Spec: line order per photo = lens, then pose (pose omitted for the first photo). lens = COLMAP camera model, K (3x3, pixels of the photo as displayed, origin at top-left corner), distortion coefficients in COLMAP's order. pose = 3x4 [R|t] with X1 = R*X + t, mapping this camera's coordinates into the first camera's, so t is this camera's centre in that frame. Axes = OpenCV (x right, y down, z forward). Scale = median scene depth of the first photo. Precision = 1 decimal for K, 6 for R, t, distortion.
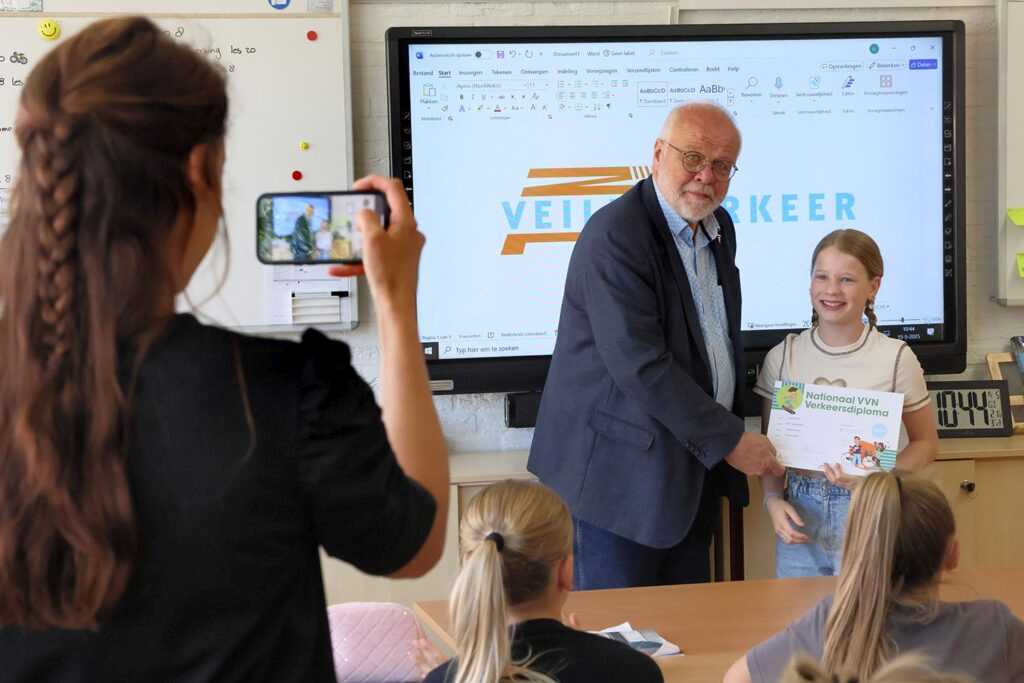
lens RADIAL K [[1980.2, 0, 537.4], [0, 1980.2, 337.7], [0, 0, 1]] dist [0.190460, 0.000000]
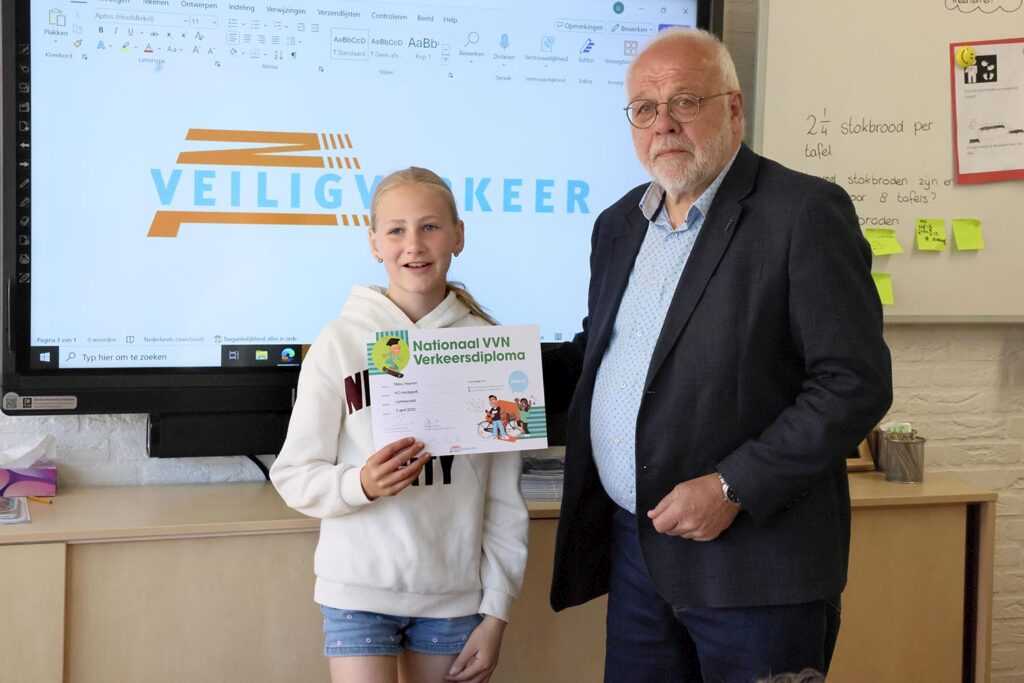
lens RADIAL K [[1754.6, 0, 492.9], [0, 1754.6, 315.3], [0, 0, 1]] dist [0.174174, 0.000000]
pose [[0.988887, 0.036346, 0.144160, 0.016896], [-0.036248, 0.999337, -0.003303, -0.013495], [-0.144185, -0.001959, 0.989549, 0.292414]]
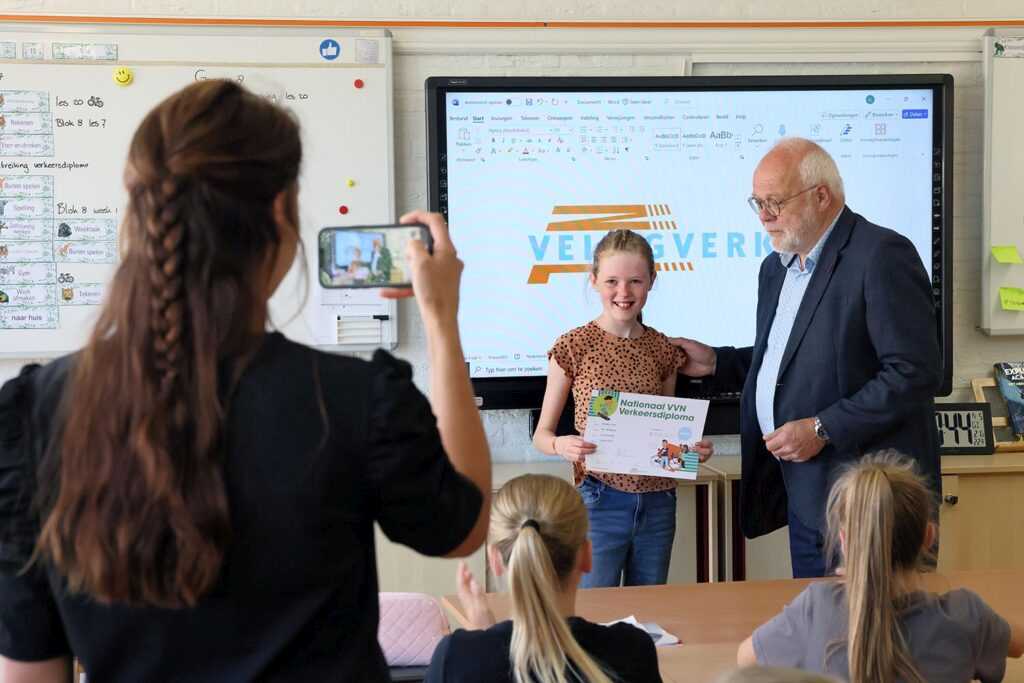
lens RADIAL K [[1980.2, 0, 517.2], [0, 1980.2, 335.2], [0, 0, 1]] dist [0.190460, 0.000000]
pose [[0.999822, 0.012221, -0.014348, -0.007830], [-0.012309, 0.999906, -0.006112, -0.006454], [0.014272, 0.006288, 0.999878, -0.099354]]
